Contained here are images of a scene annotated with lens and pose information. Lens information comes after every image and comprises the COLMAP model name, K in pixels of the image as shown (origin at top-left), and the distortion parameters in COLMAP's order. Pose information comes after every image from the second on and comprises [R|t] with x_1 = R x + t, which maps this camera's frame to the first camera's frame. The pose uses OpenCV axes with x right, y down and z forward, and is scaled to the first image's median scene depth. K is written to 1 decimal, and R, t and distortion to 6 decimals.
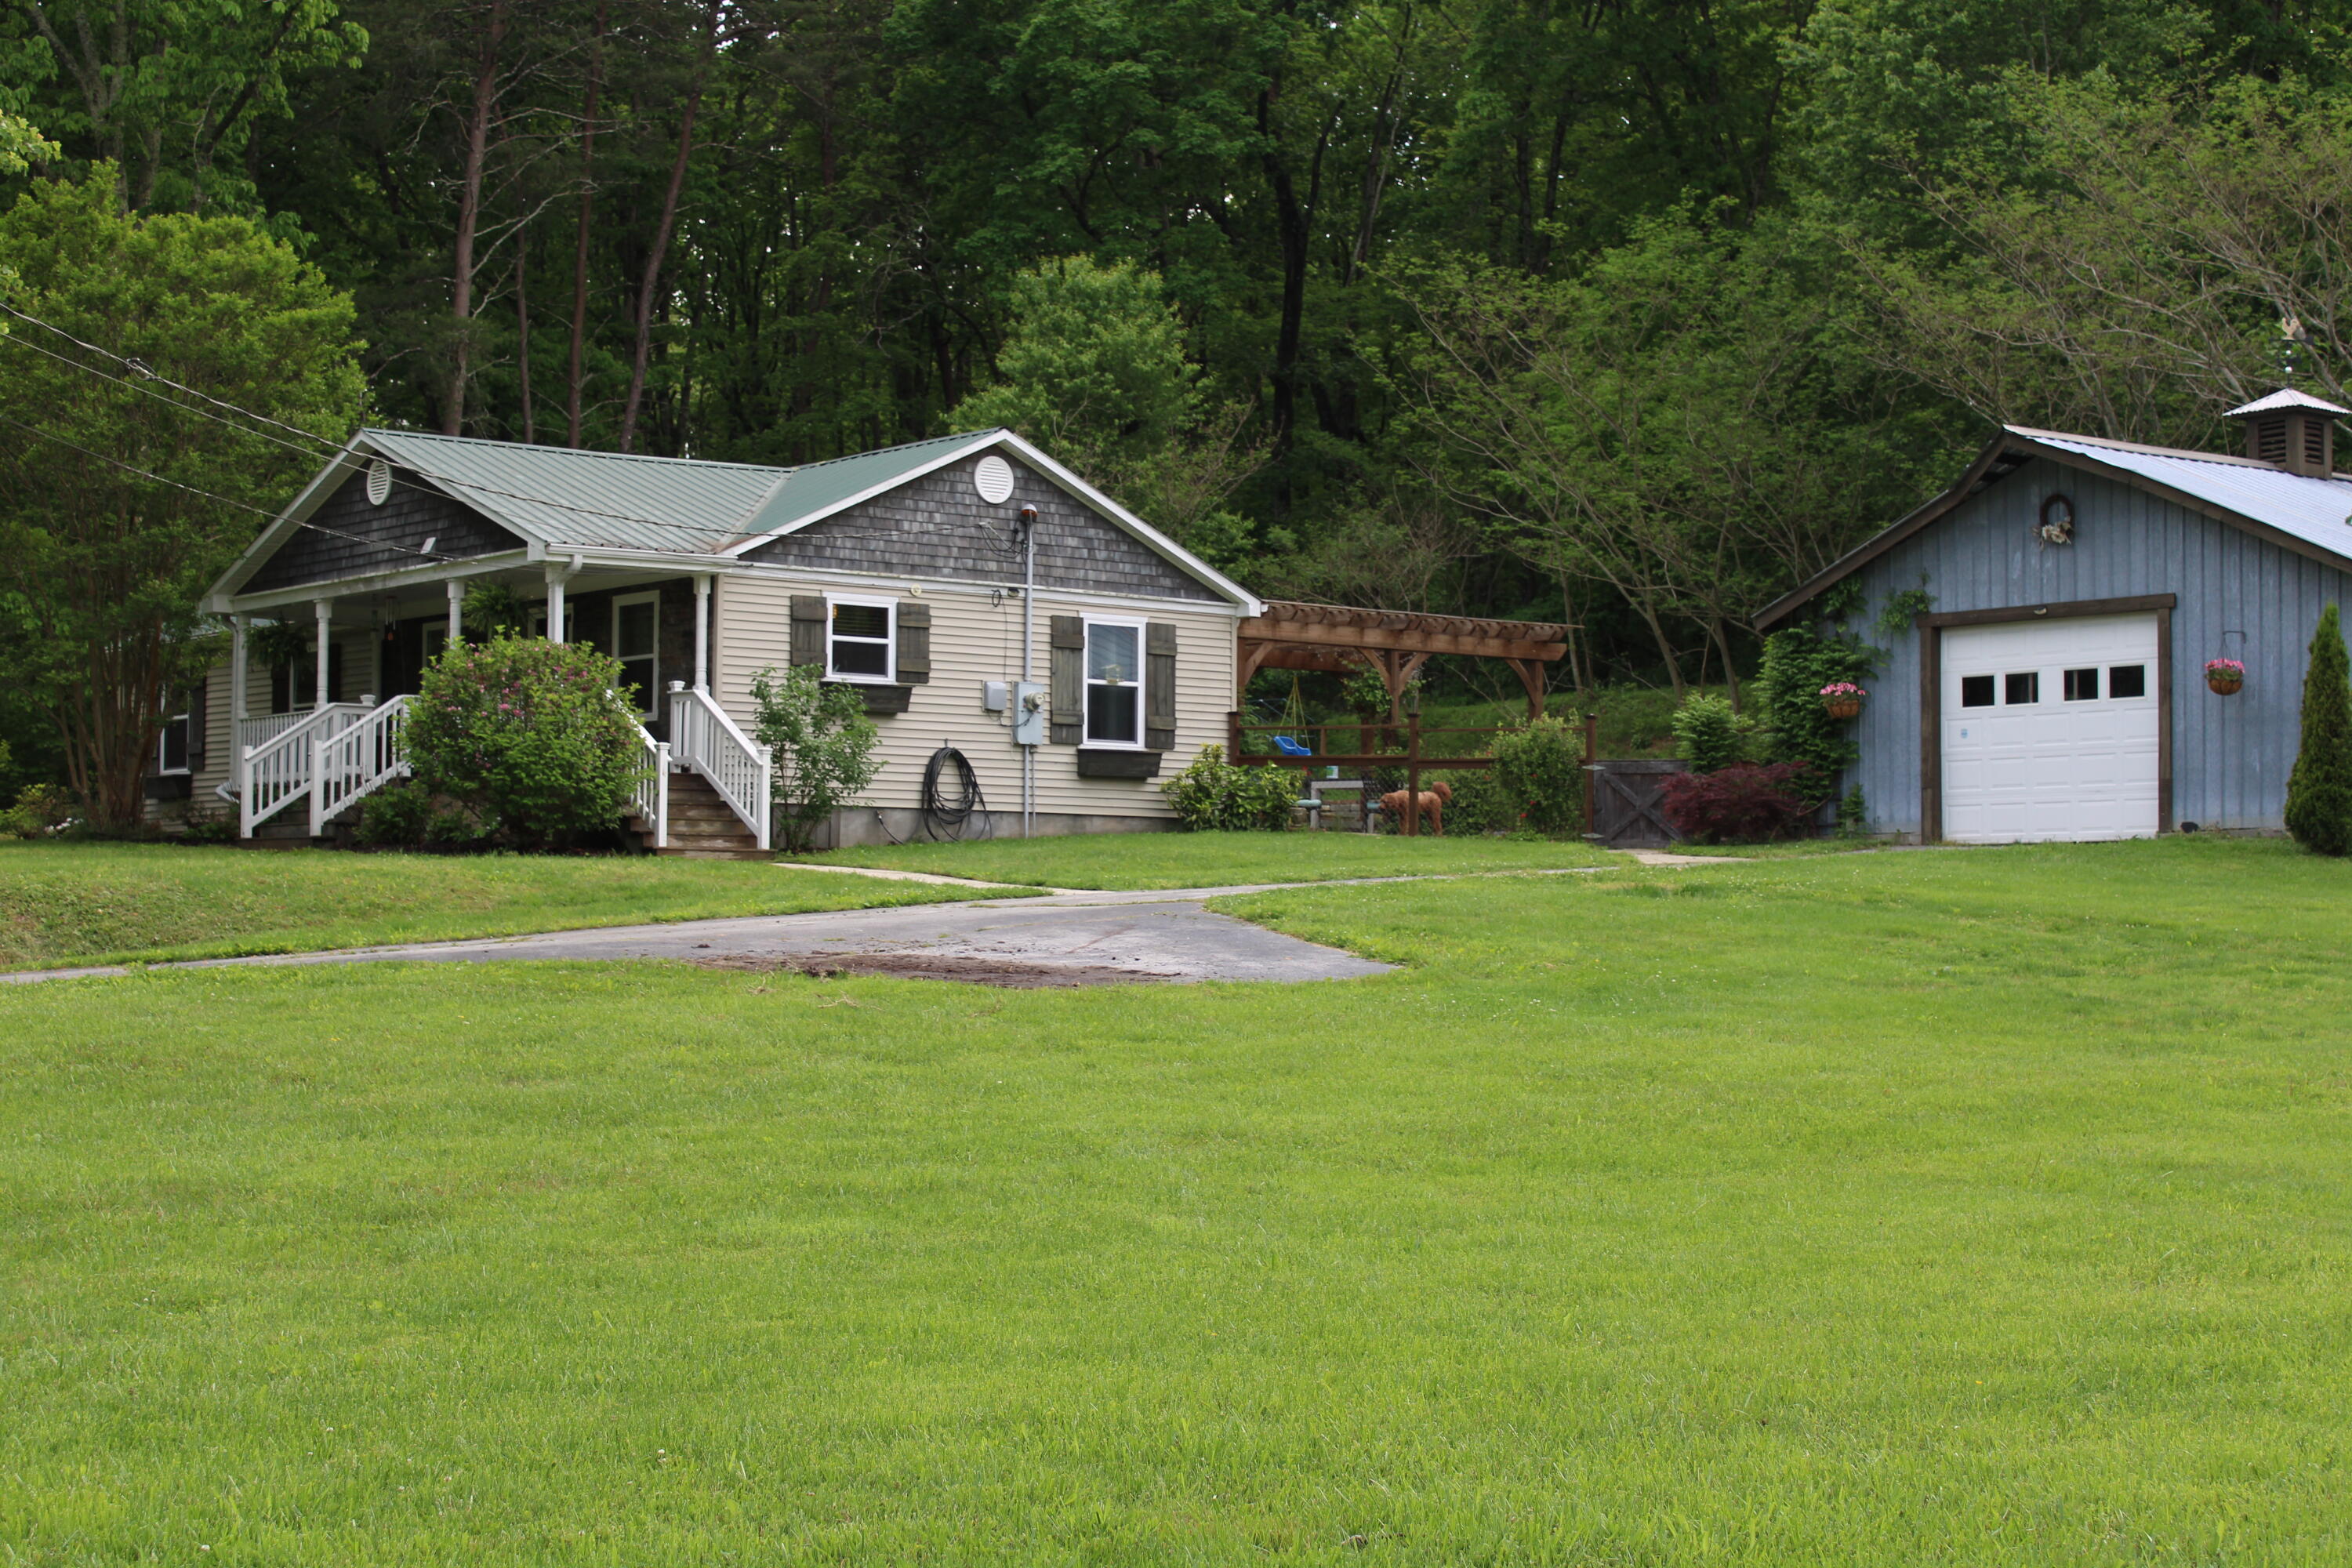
lens RADIAL K [[3841.3, 0, 1176.0], [0, 3841.3, 784.0], [0, 0, 1]] dist [-0.051173, 0.202802]
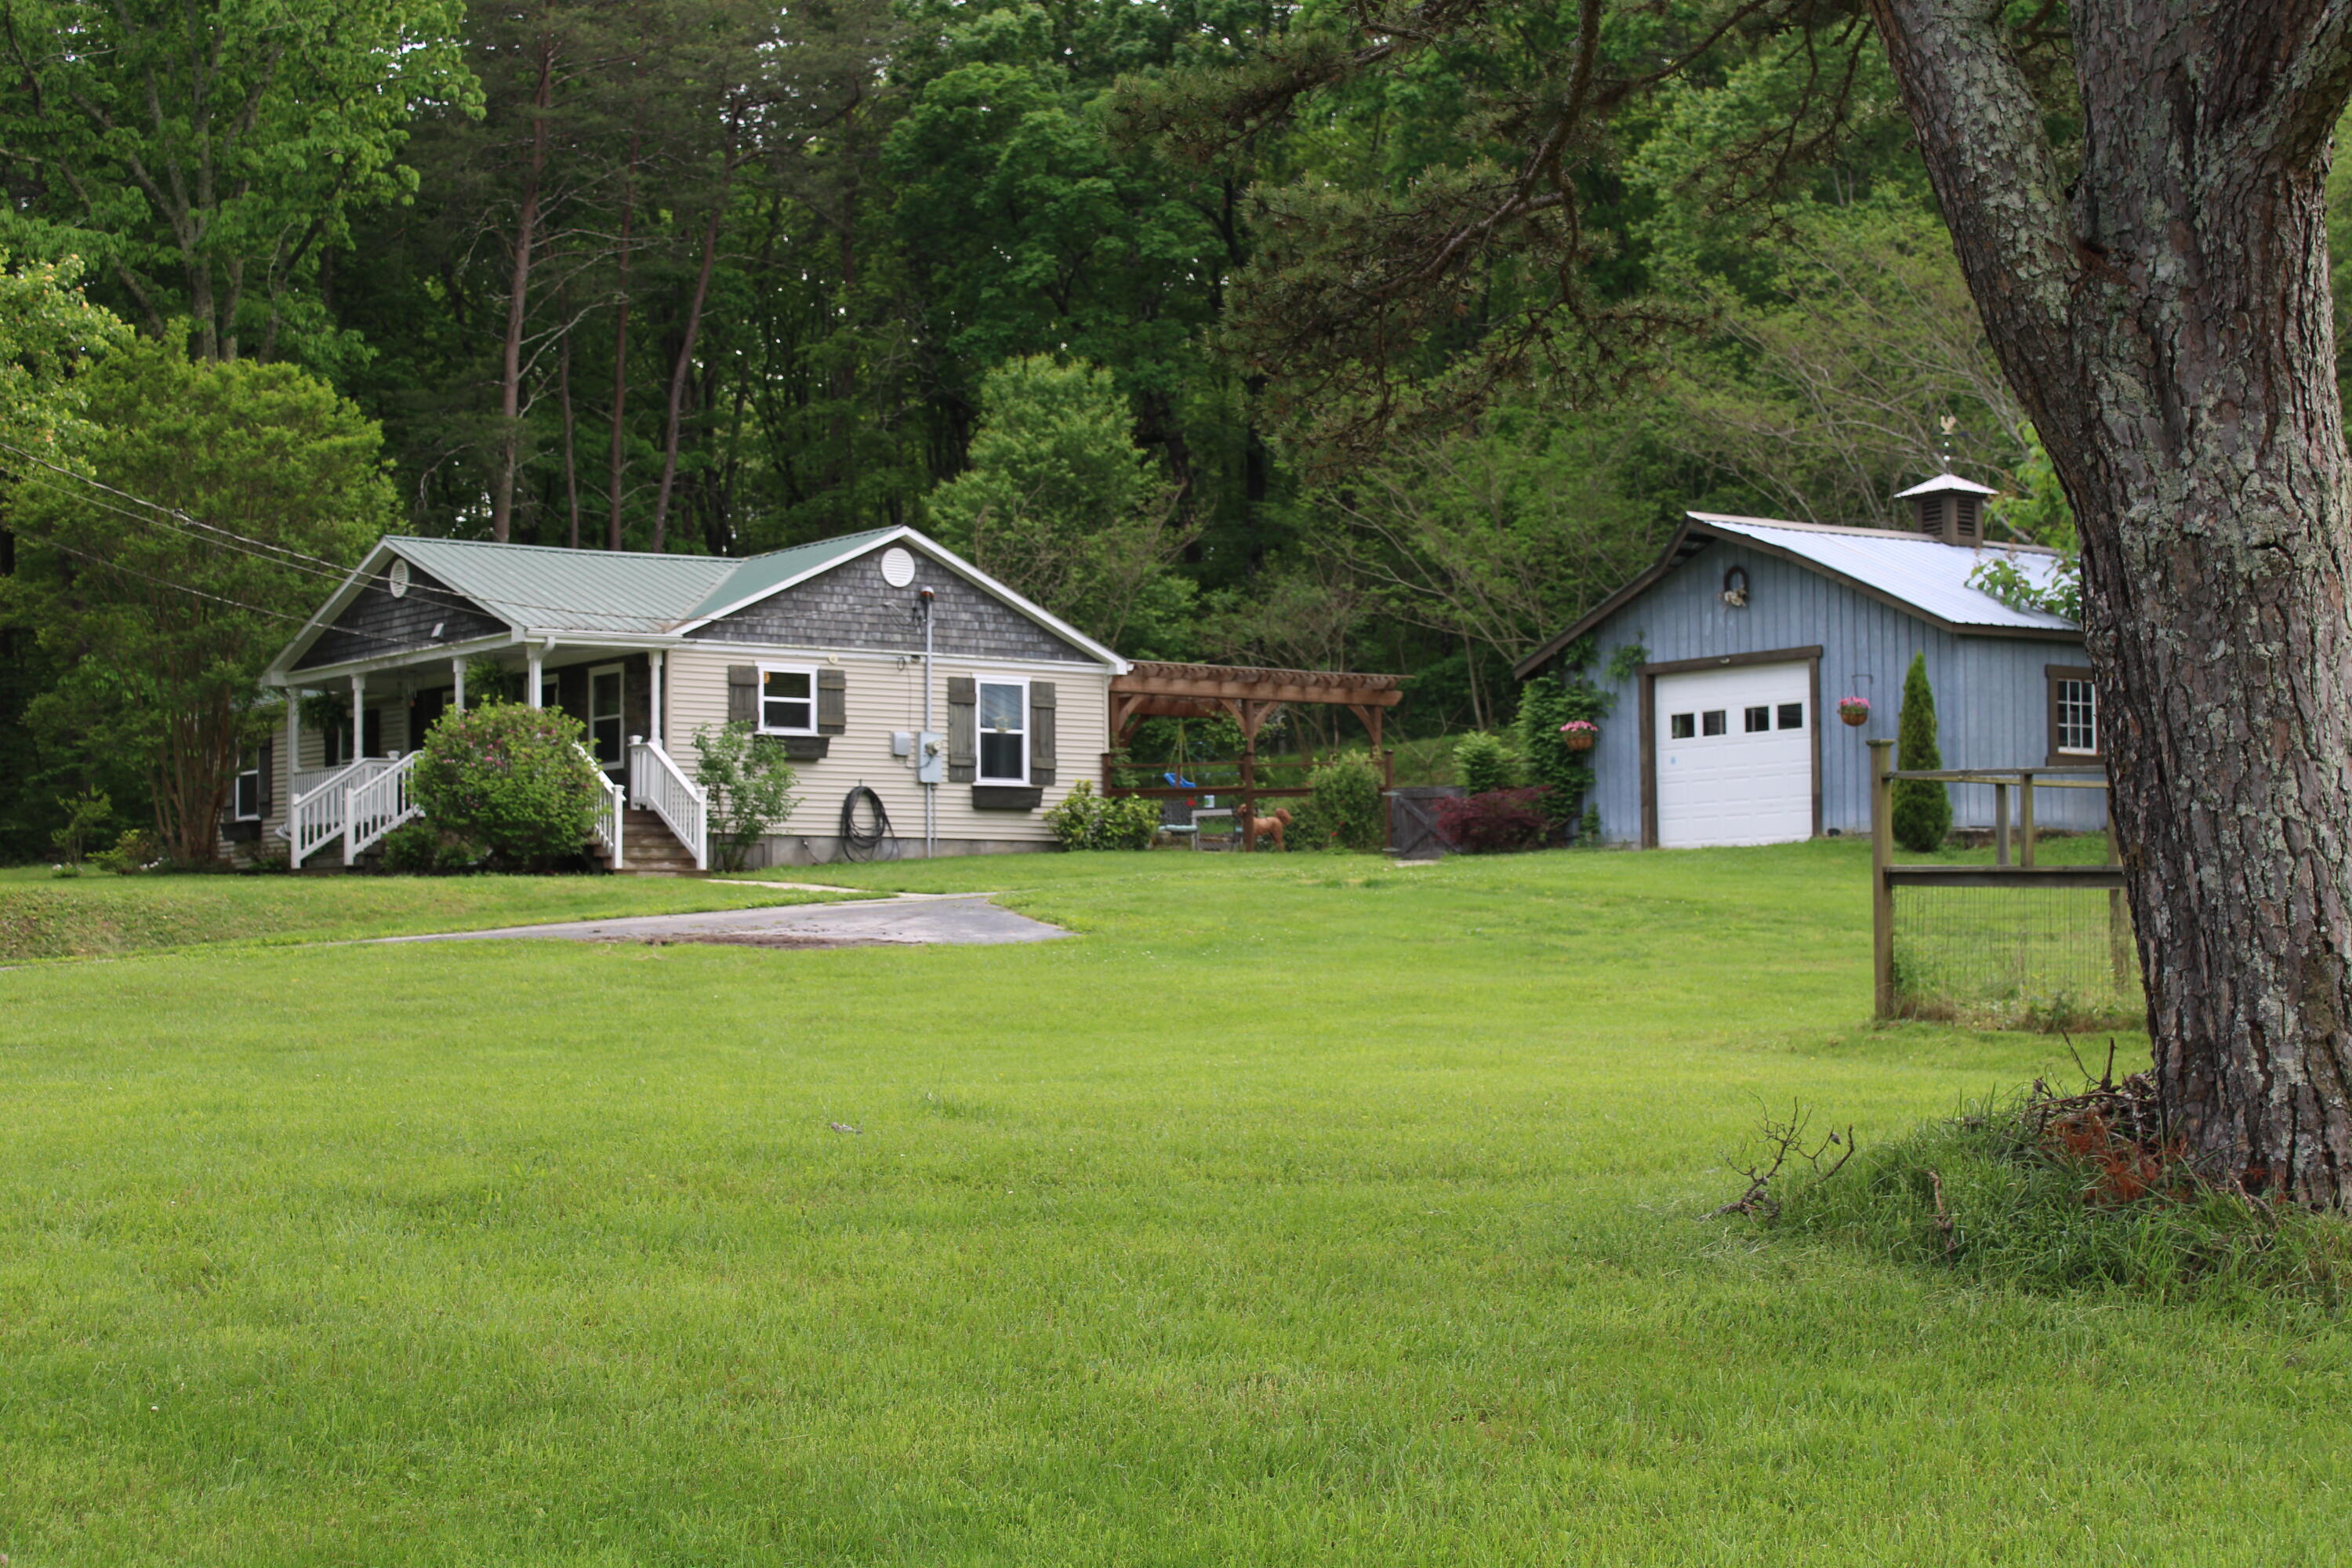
lens RADIAL K [[3841.3, 0, 1176.0], [0, 3841.3, 784.0], [0, 0, 1]] dist [-0.051173, 0.202802]
pose [[0.999368, -0.016754, -0.031356, 0.078490], [0.016403, 0.999800, -0.011416, 0.005433], [0.031541, 0.010894, 0.999443, -0.222374]]
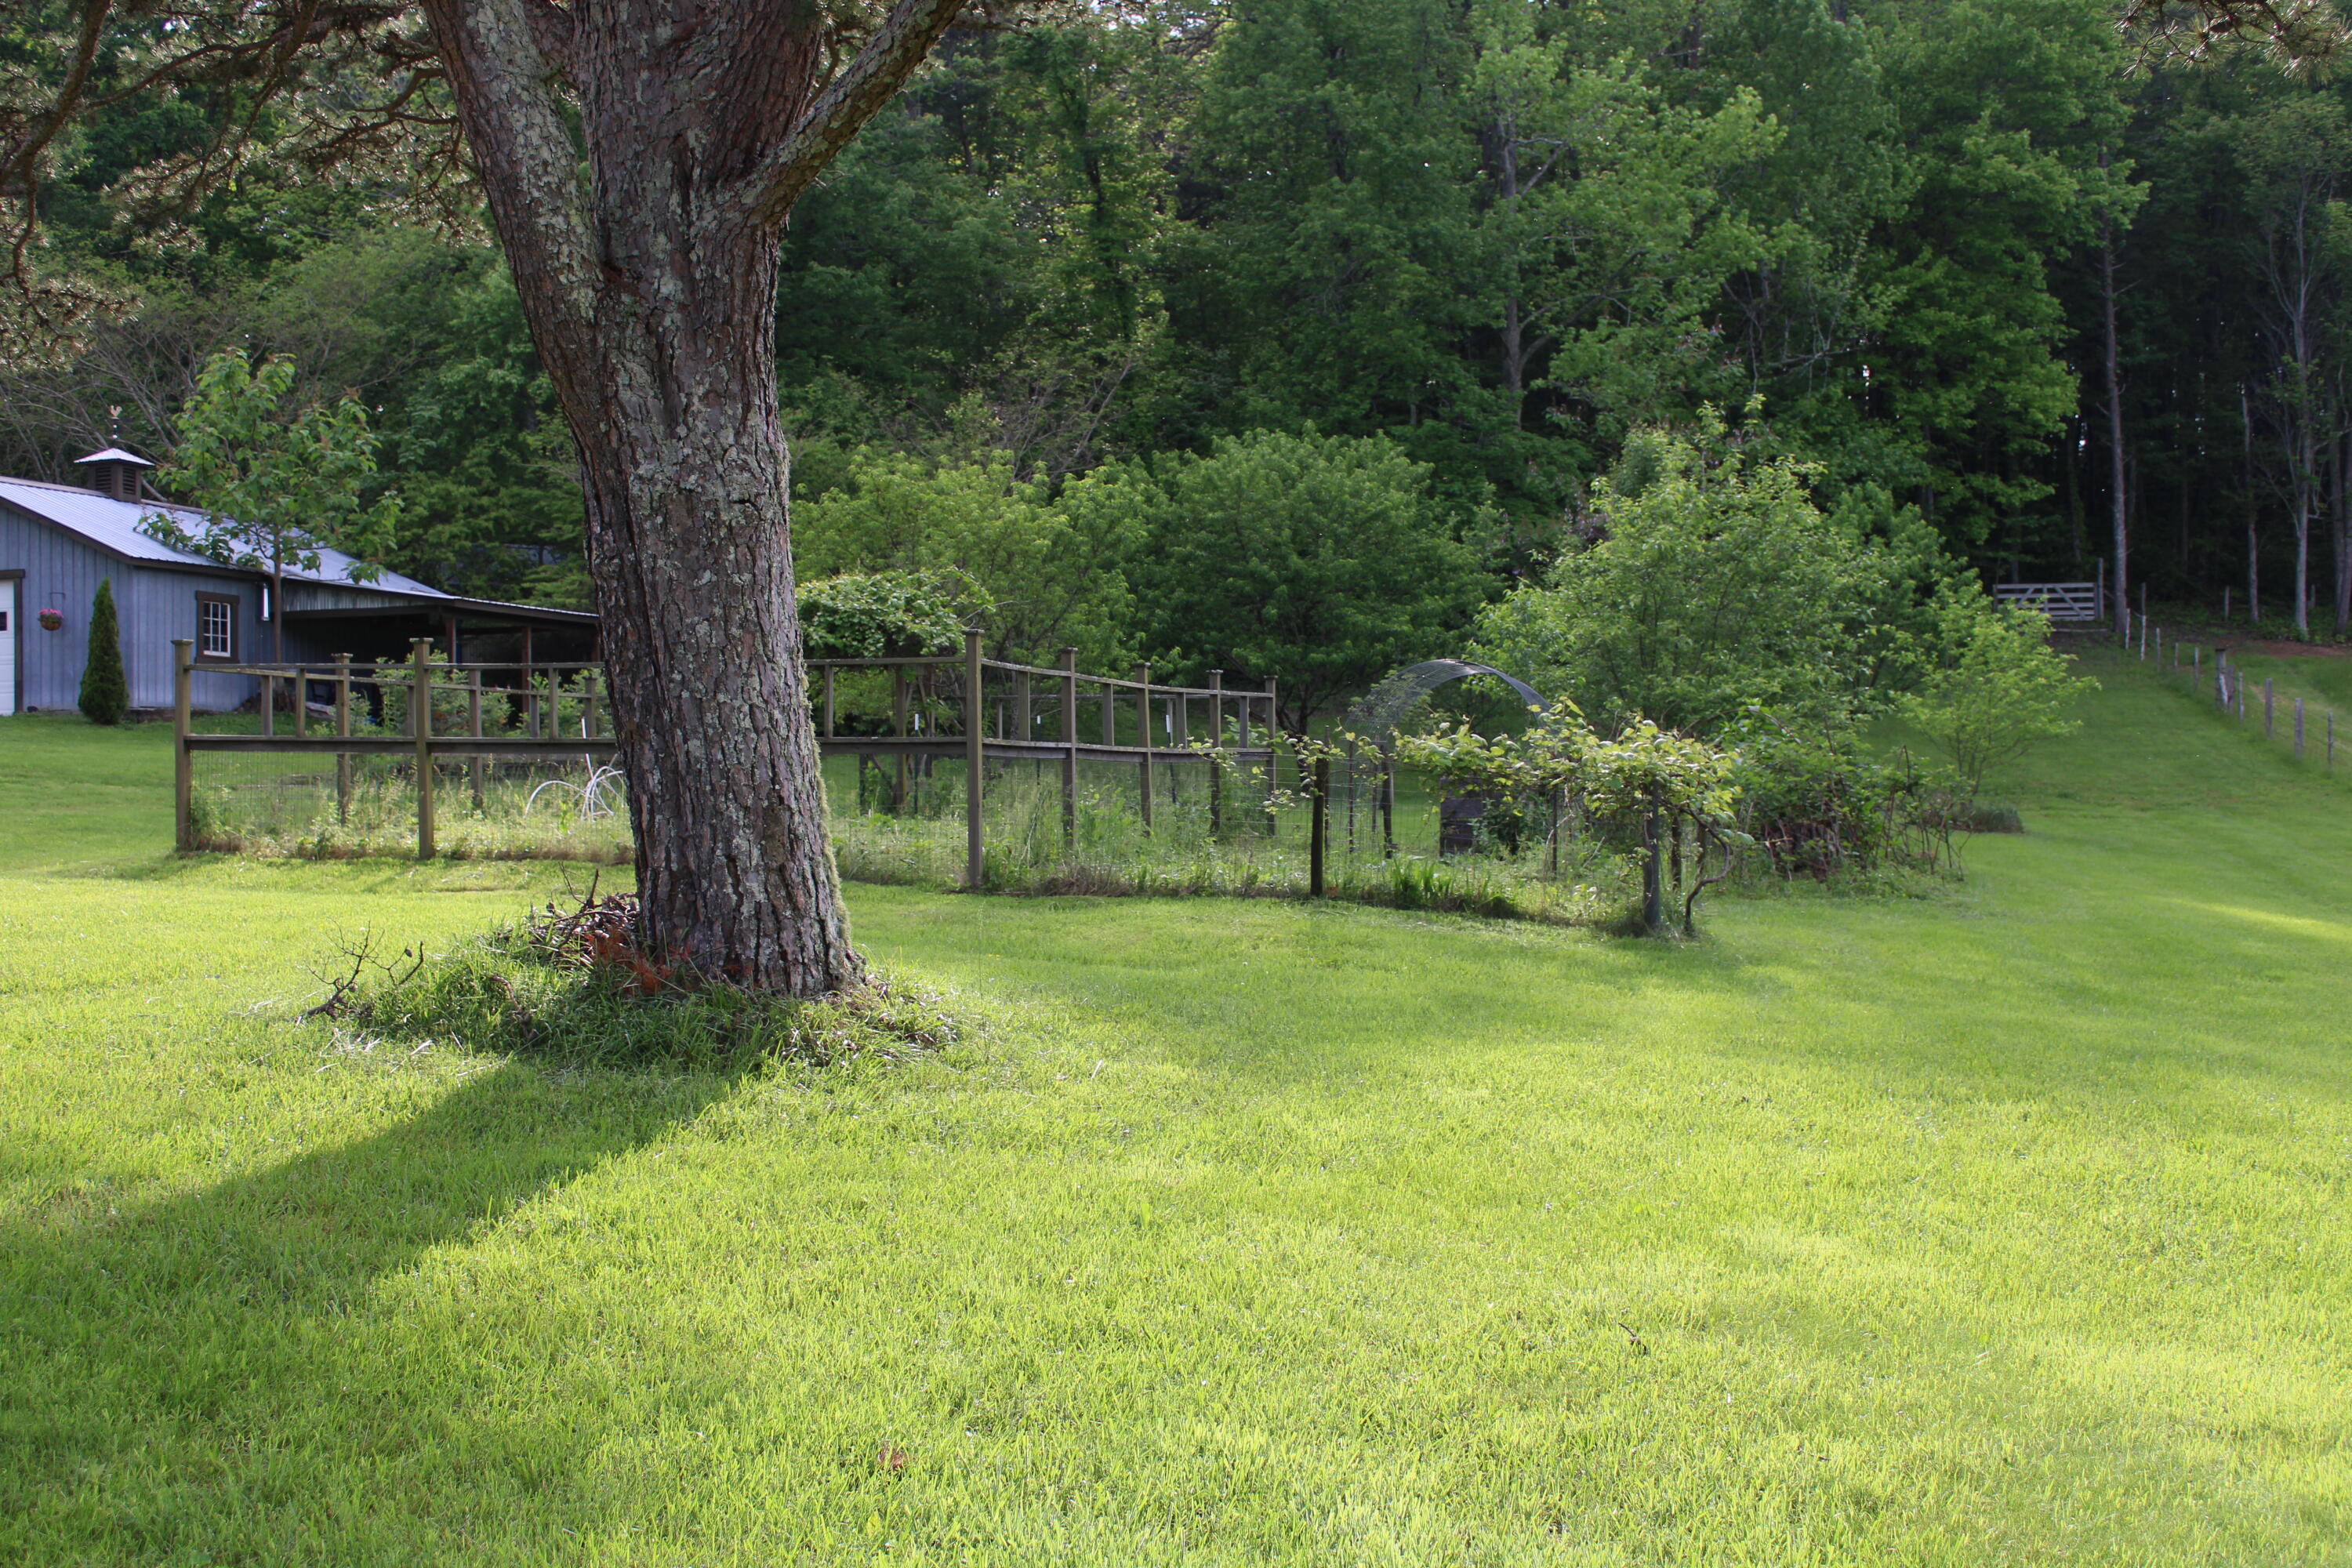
lens RADIAL K [[2556.0, 0, 1176.0], [0, 2556.0, 784.0], [0, 0, 1]] dist [-0.098365, 0.040620]
pose [[0.815961, -0.014741, 0.577918, 0.033438], [-0.004608, 0.999477, 0.032001, 0.005676], [-0.578088, -0.028775, 0.815467, -0.160932]]
